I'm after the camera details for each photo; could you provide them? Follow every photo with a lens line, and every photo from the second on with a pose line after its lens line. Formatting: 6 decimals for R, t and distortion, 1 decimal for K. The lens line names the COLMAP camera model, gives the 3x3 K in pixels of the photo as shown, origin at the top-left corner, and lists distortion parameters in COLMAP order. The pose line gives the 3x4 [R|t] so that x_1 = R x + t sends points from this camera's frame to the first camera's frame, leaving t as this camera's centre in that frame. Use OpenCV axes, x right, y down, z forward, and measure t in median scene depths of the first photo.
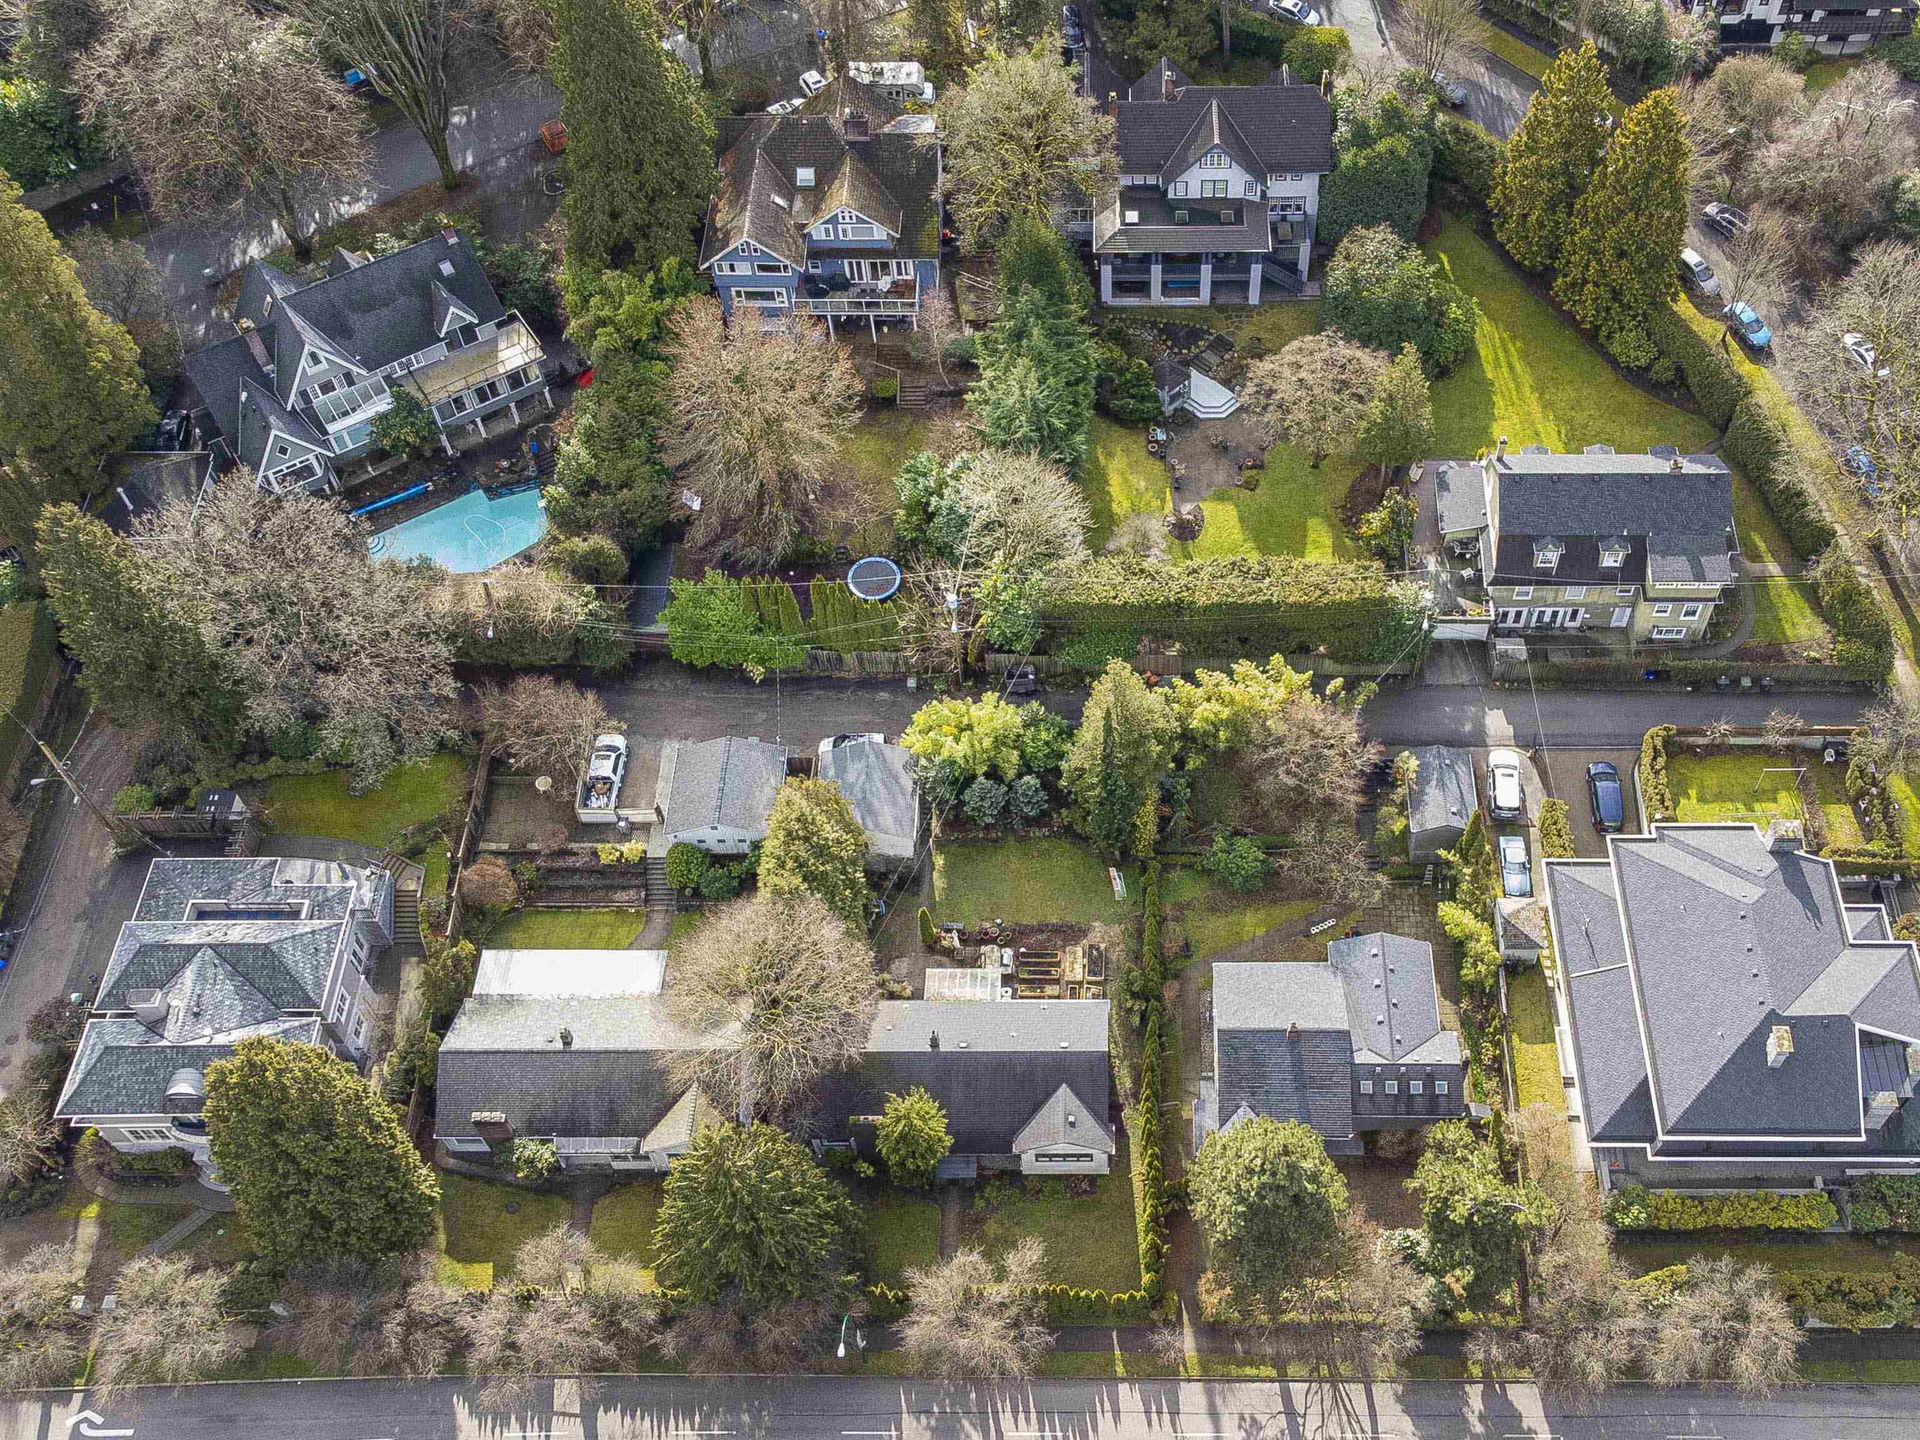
lens RADIAL K [[2213.8, 0, 1154.7], [0, 2213.8, 677.1], [0, 0, 1]] dist [0.039214, 0.000000]
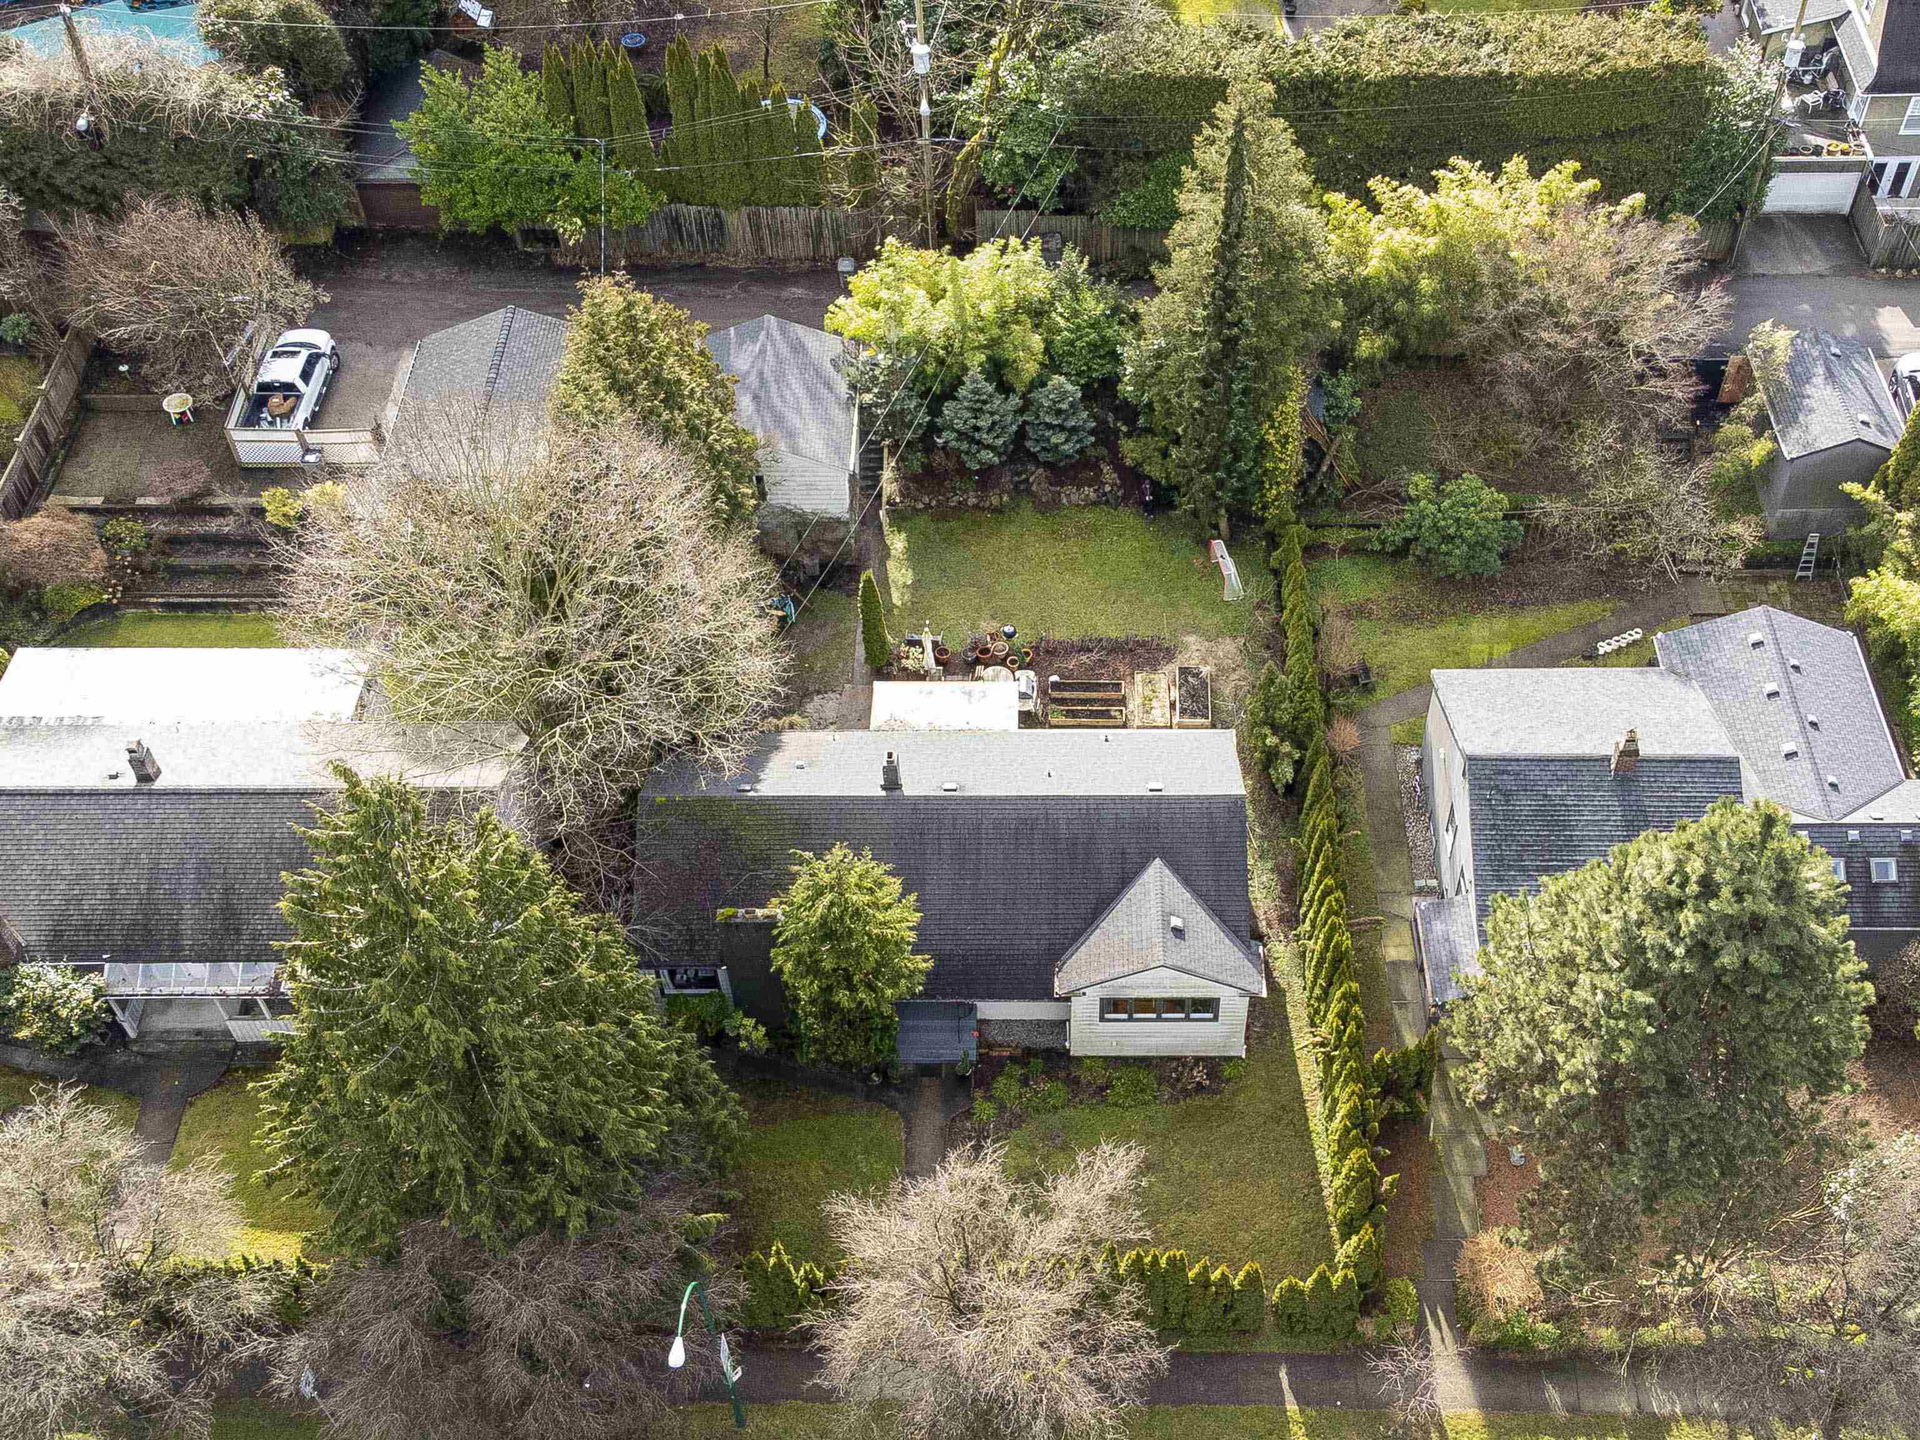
lens RADIAL K [[2213.8, 0, 1047.4], [0, 2213.8, 747.7], [0, 0, 1]] dist [0.039214, 0.000000]
pose [[0.999898, -0.002084, -0.014127, -0.054224], [0.000788, 0.995838, -0.091138, 0.189478], [0.014258, 0.091117, 0.995738, 0.478063]]
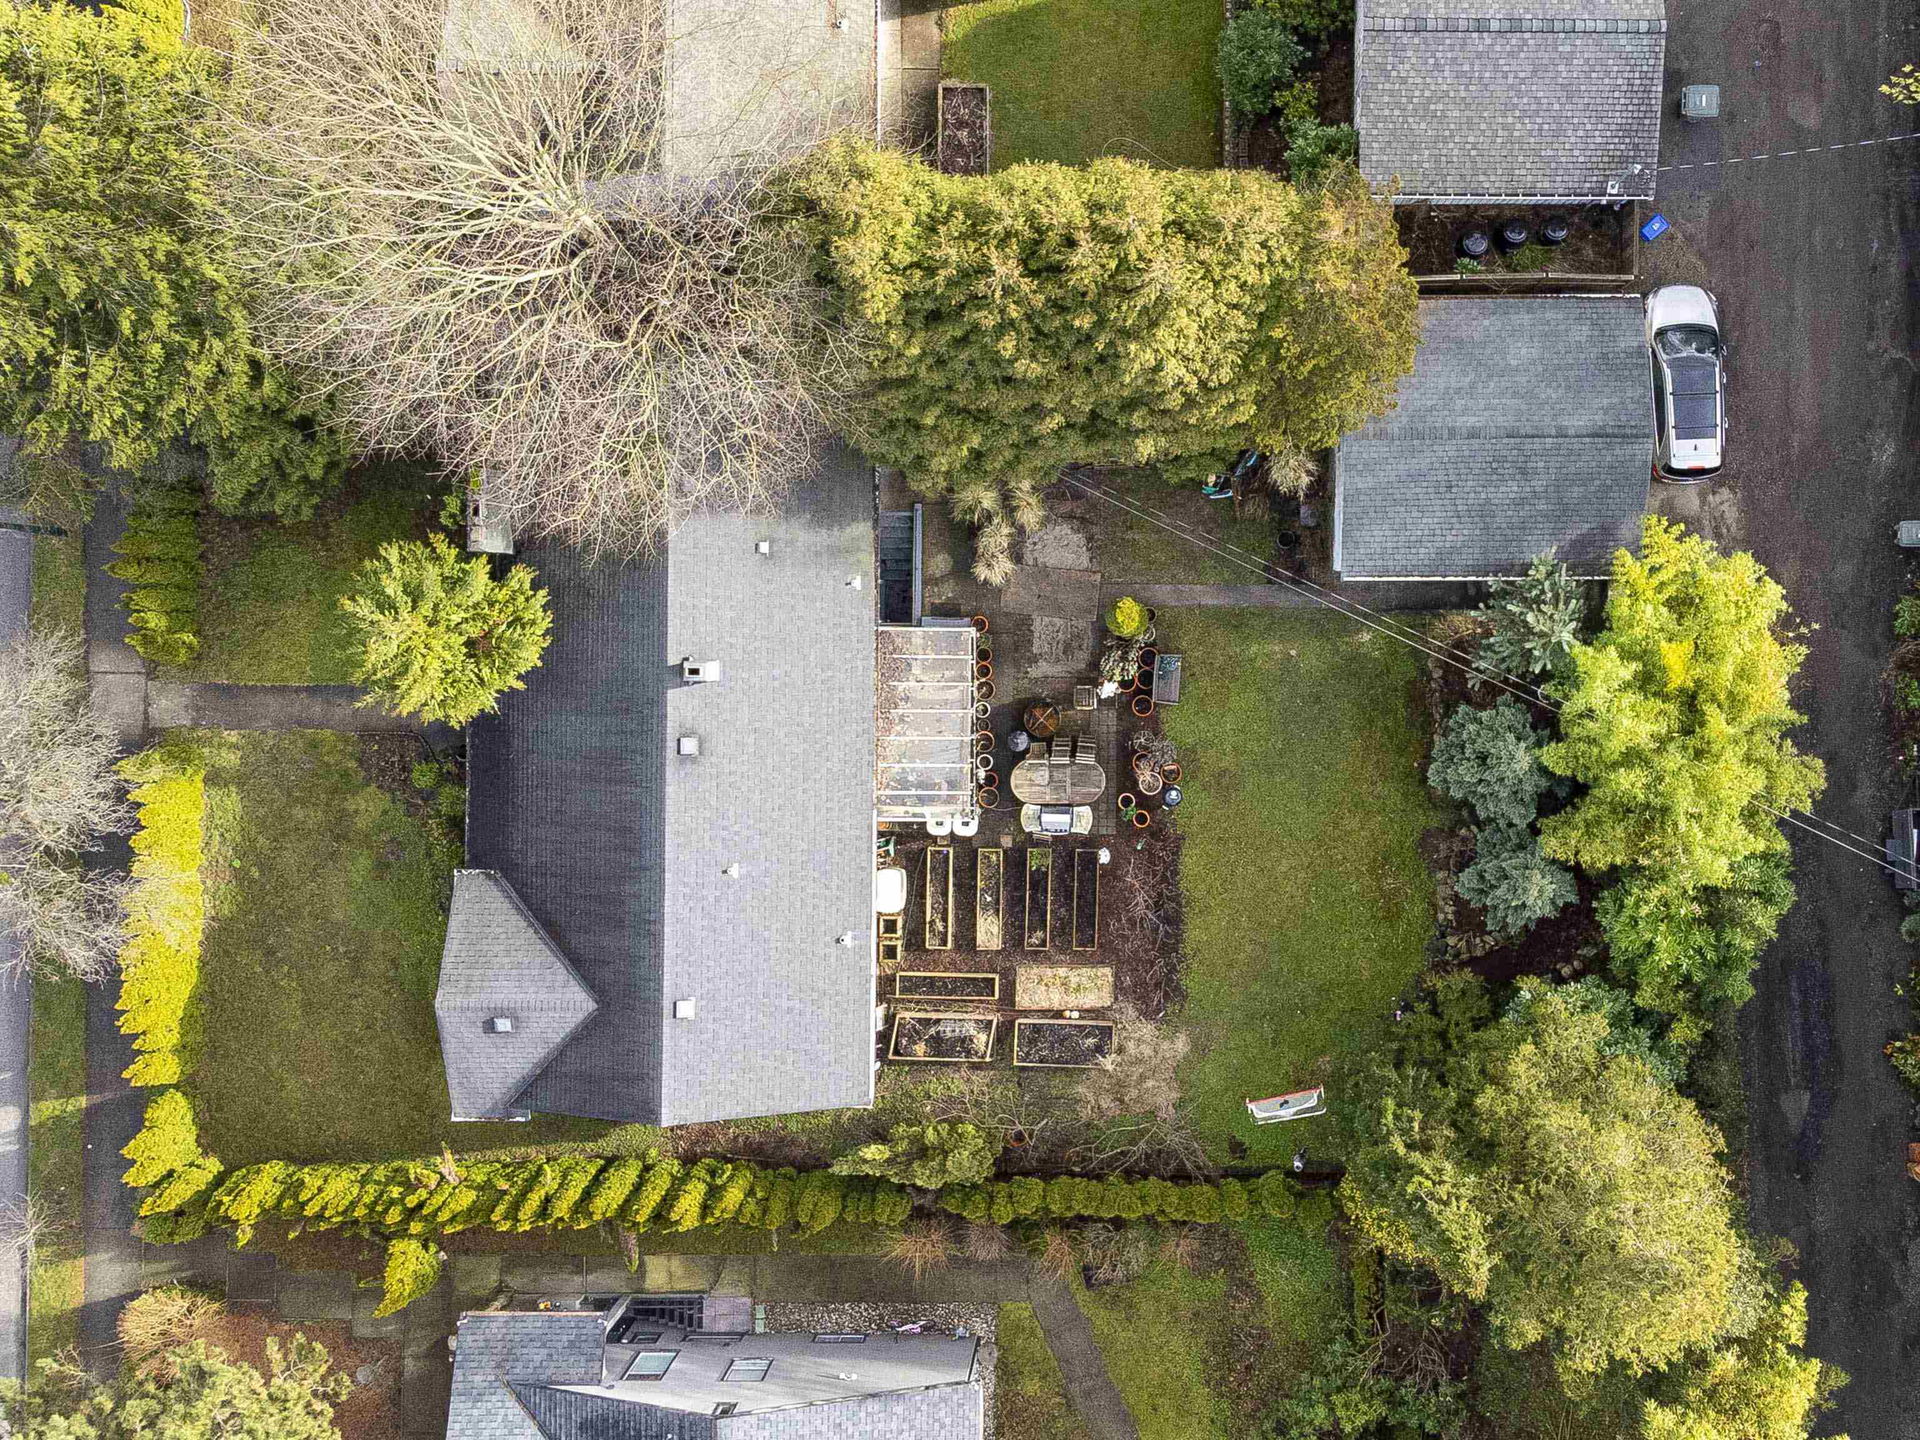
lens RADIAL K [[2213.8, 0, 1023.3], [0, 2213.8, 643.7], [0, 0, 1]] dist [0.039214, 0.000000]
pose [[-0.007918, 0.999909, -0.010925, -0.094037], [-0.789279, 0.000459, 0.614034, -0.107961], [0.613983, 0.013484, 0.789204, 0.686357]]
